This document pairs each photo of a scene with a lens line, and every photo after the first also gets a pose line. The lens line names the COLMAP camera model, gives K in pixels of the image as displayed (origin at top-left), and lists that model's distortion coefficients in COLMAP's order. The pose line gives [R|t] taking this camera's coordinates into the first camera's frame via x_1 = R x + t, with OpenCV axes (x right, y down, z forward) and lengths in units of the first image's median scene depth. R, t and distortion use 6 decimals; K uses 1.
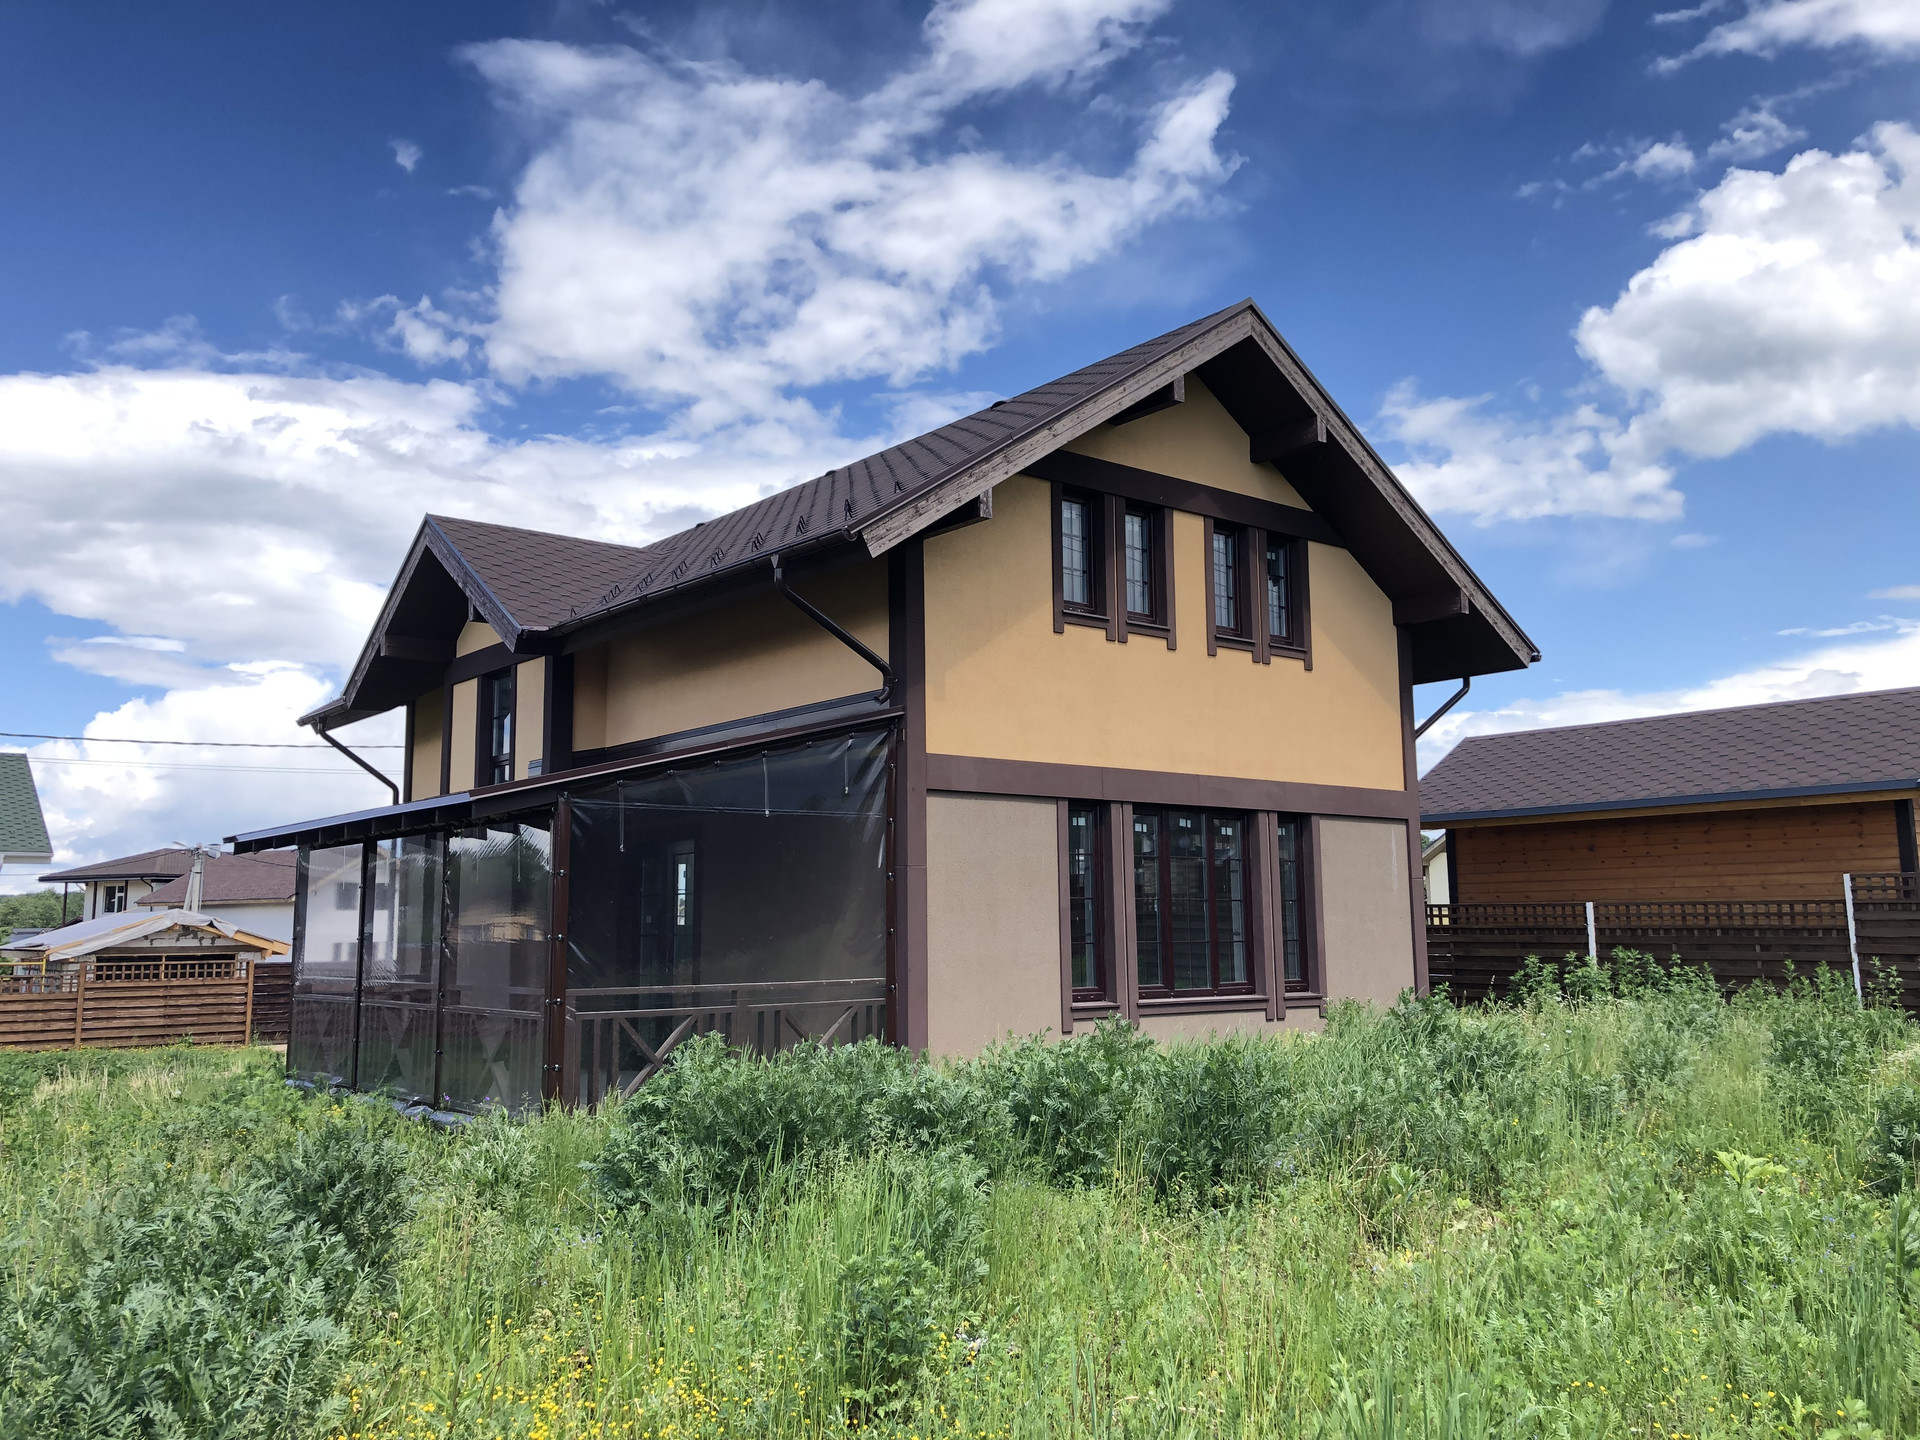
lens RADIAL K [[1572.5, 0, 962.3], [0, 1572.5, 732.3], [0, 0, 1]] dist [0.047537, -0.049157]
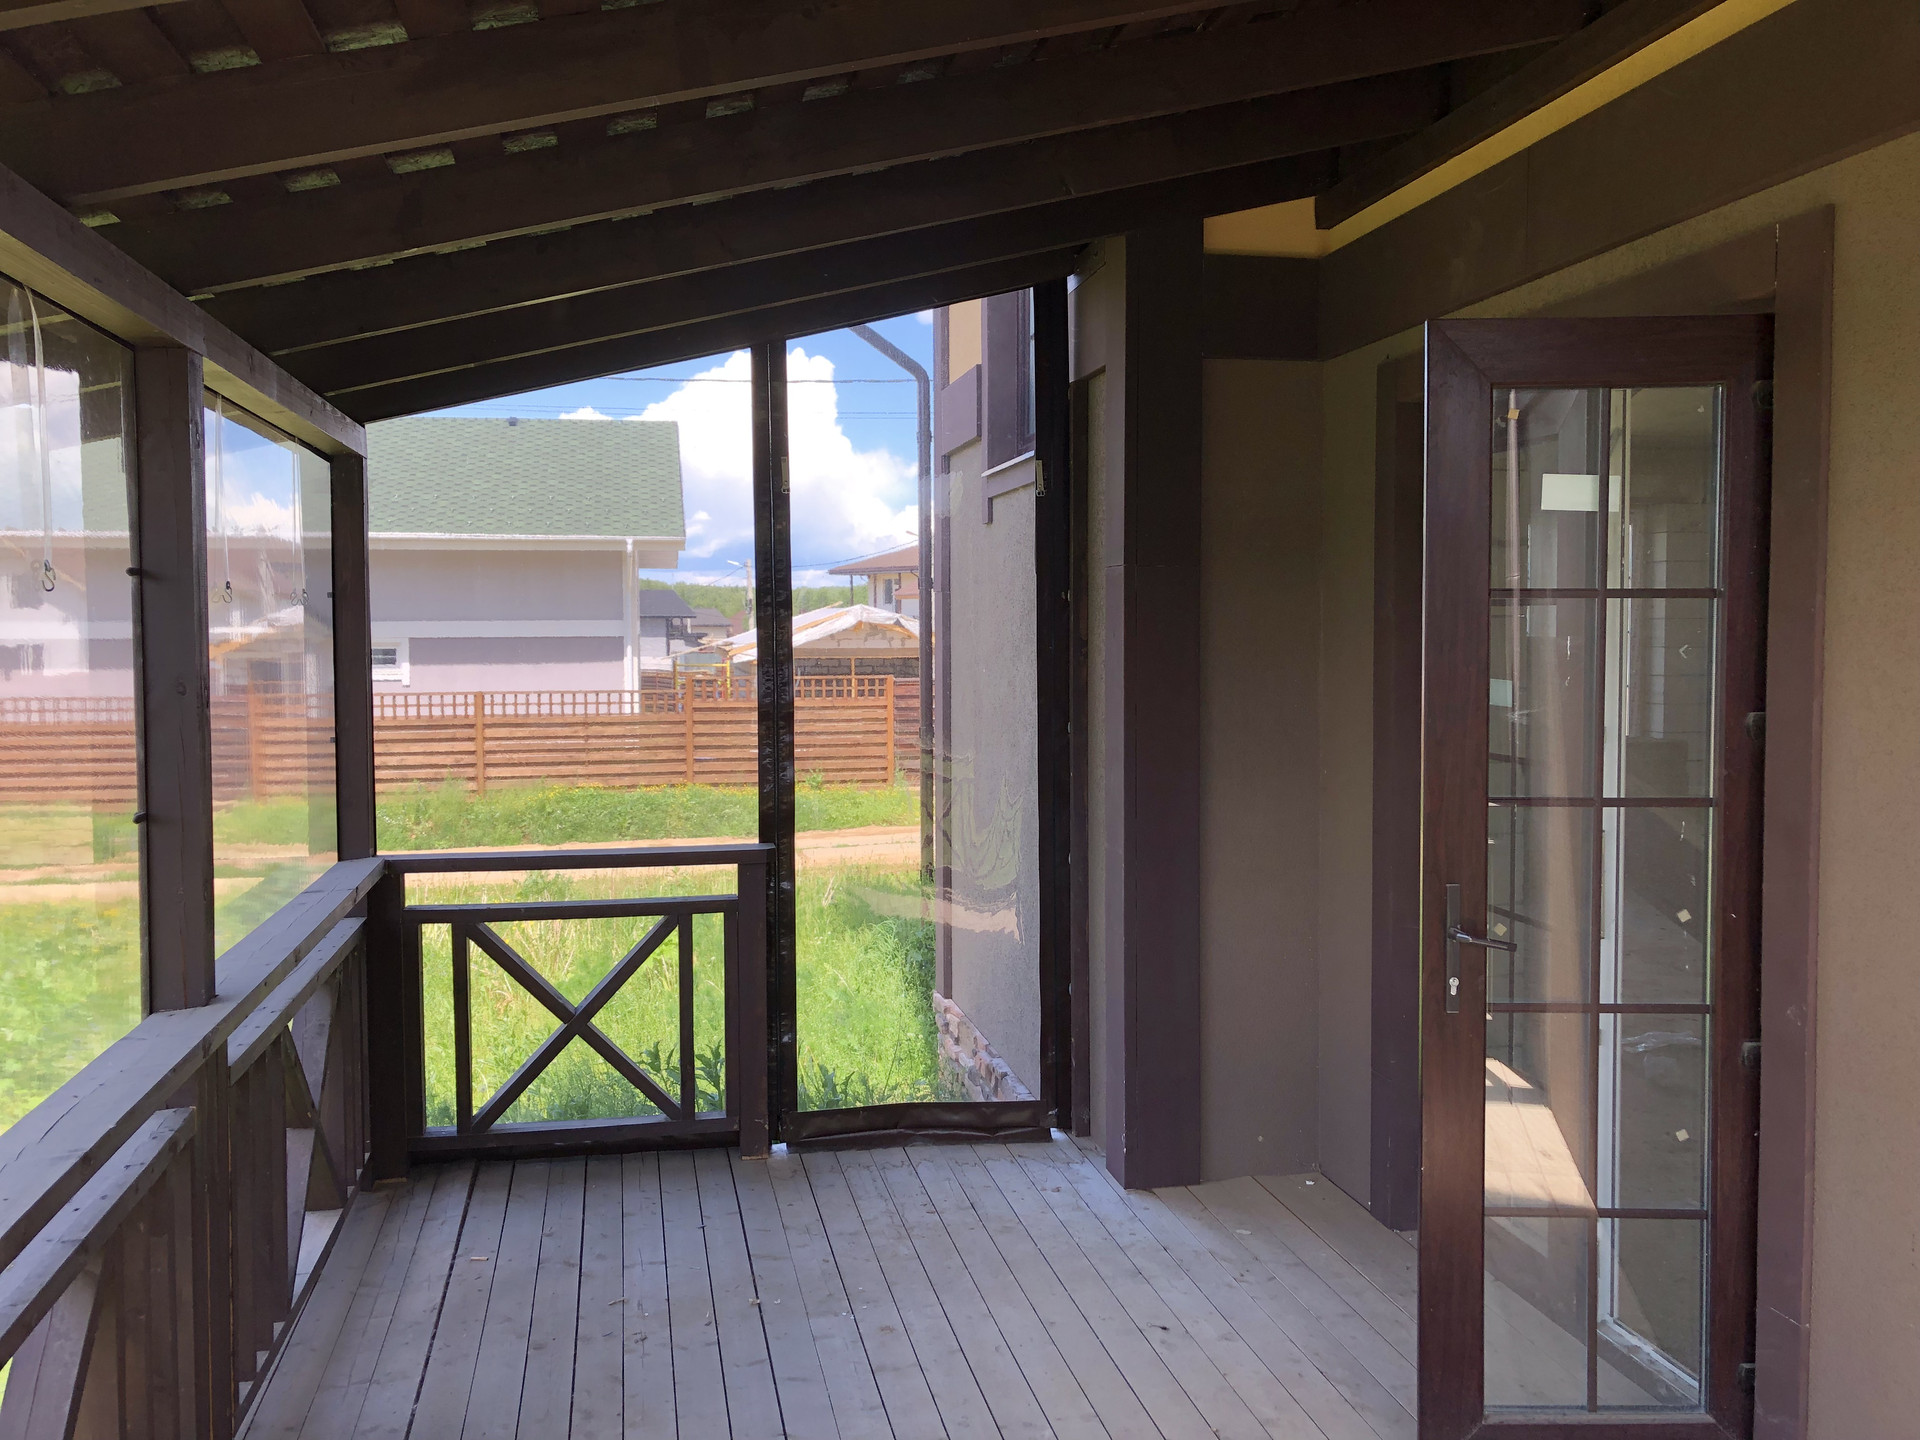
lens RADIAL K [[1572.5, 0, 963.4], [0, 1572.5, 711.9], [0, 0, 1]] dist [0.047537, -0.049157]
pose [[0.888726, 0.034716, -0.457122, -0.059503], [0.048473, 0.984423, 0.169002, 0.028358], [0.455869, -0.172354, 0.873200, 0.281578]]
